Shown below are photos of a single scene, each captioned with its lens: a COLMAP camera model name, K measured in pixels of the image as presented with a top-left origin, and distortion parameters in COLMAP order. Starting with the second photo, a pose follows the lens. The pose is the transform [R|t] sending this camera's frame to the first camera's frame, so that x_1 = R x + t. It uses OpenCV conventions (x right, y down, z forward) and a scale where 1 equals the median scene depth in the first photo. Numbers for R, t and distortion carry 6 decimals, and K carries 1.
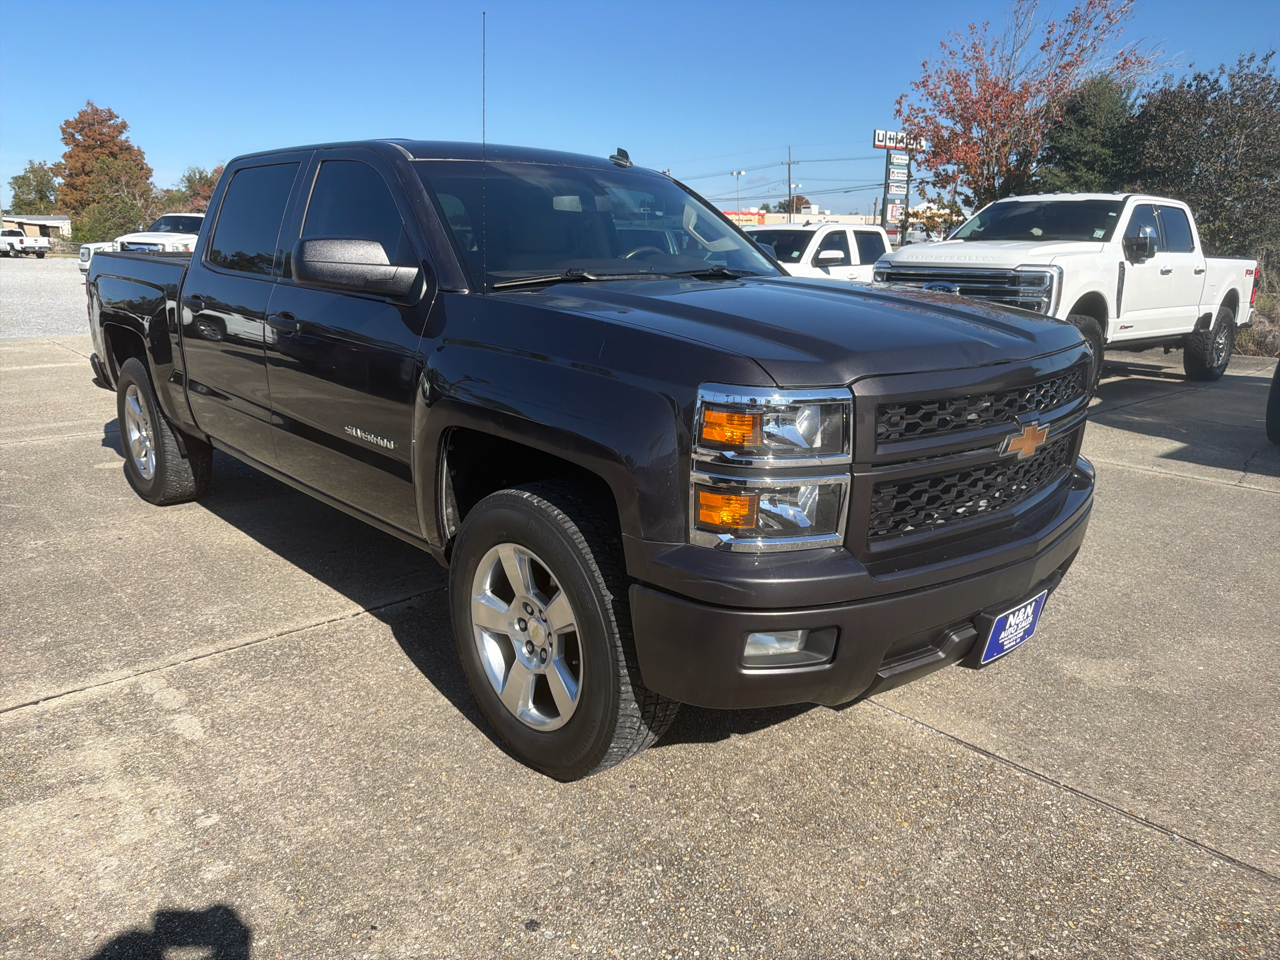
lens RADIAL K [[914.2, 0, 637.8], [0, 914.2, 481.0], [0, 0, 1]] dist [-0.008349, 0.007294]
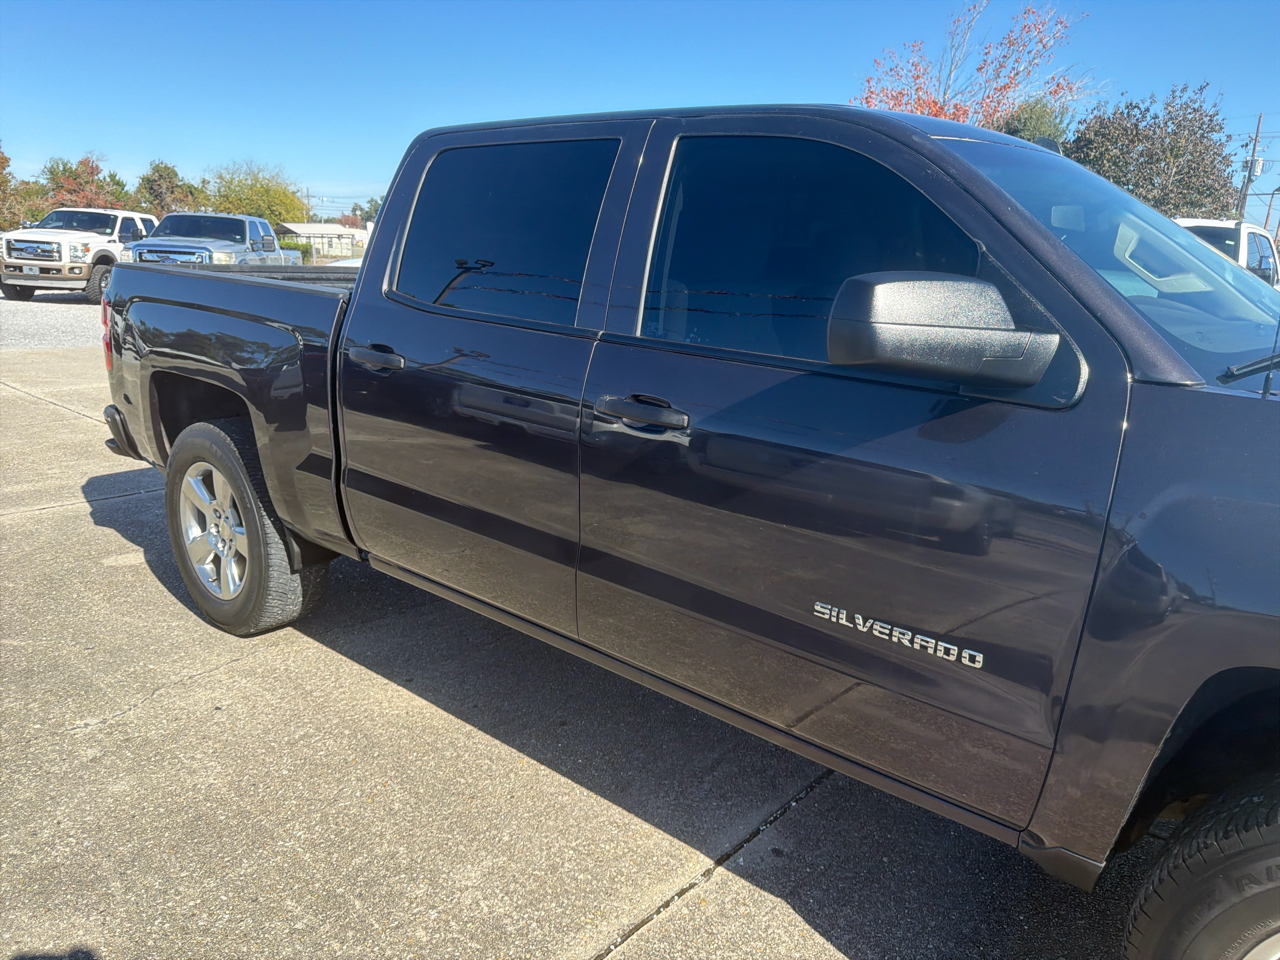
lens RADIAL K [[920.6, 0, 637.4], [0, 920.6, 488.8], [0, 0, 1]] dist [-0.001905, -0.002150]
pose [[0.993337, -0.003966, 0.115179, -0.272748], [0.004453, 0.999982, -0.003976, -0.070966], [-0.115161, 0.004463, 0.993337, 0.246740]]
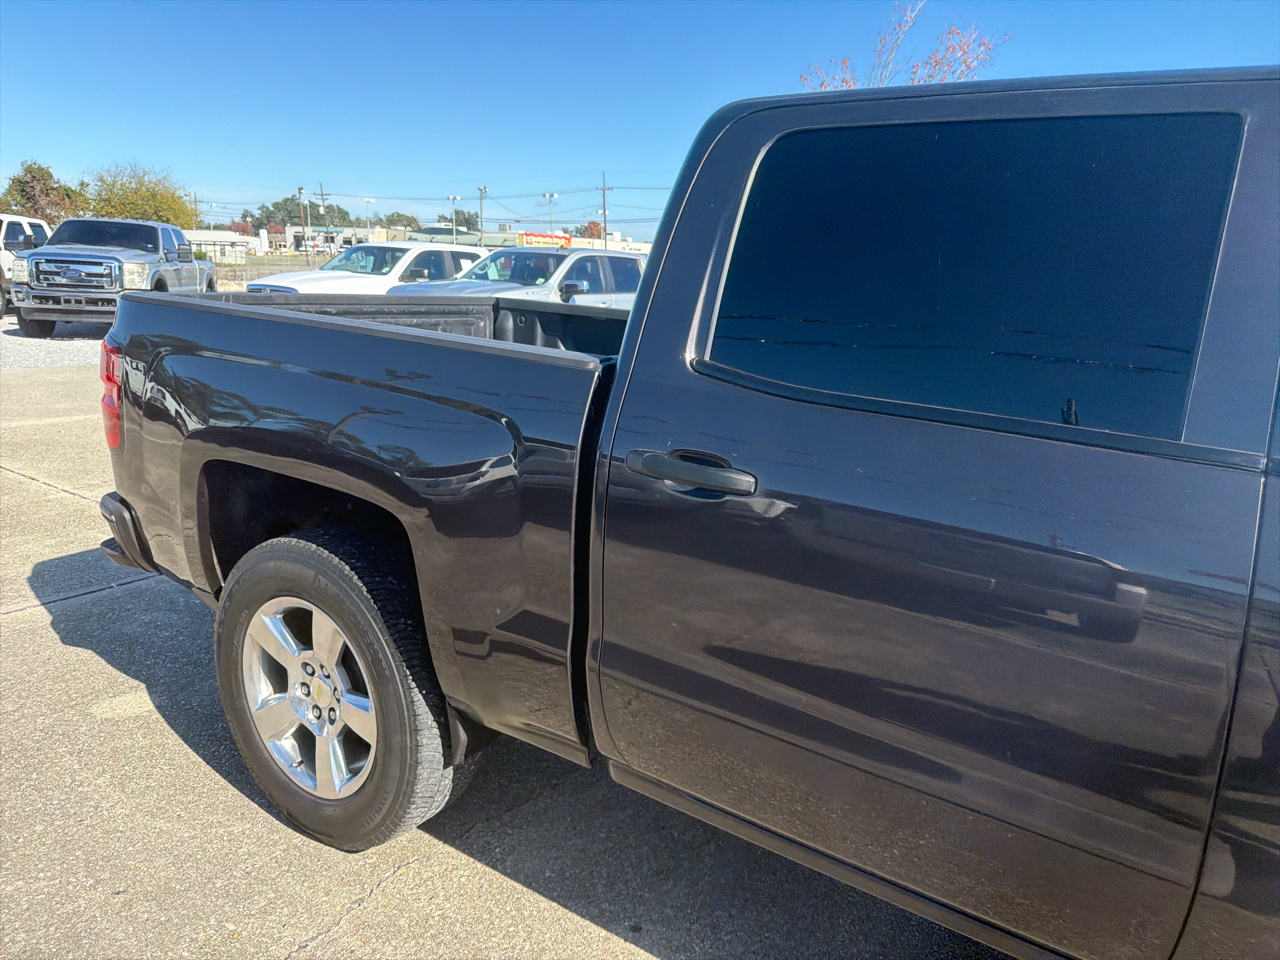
lens RADIAL K [[925.5, 0, 635.0], [0, 925.5, 478.5], [0, 0, 1]] dist [0.000637, -0.005926]
pose [[0.976253, -0.014477, 0.216149, -0.425655], [0.020565, 0.999452, -0.025941, -0.129979], [-0.215655, 0.029770, 0.976016, 0.446993]]
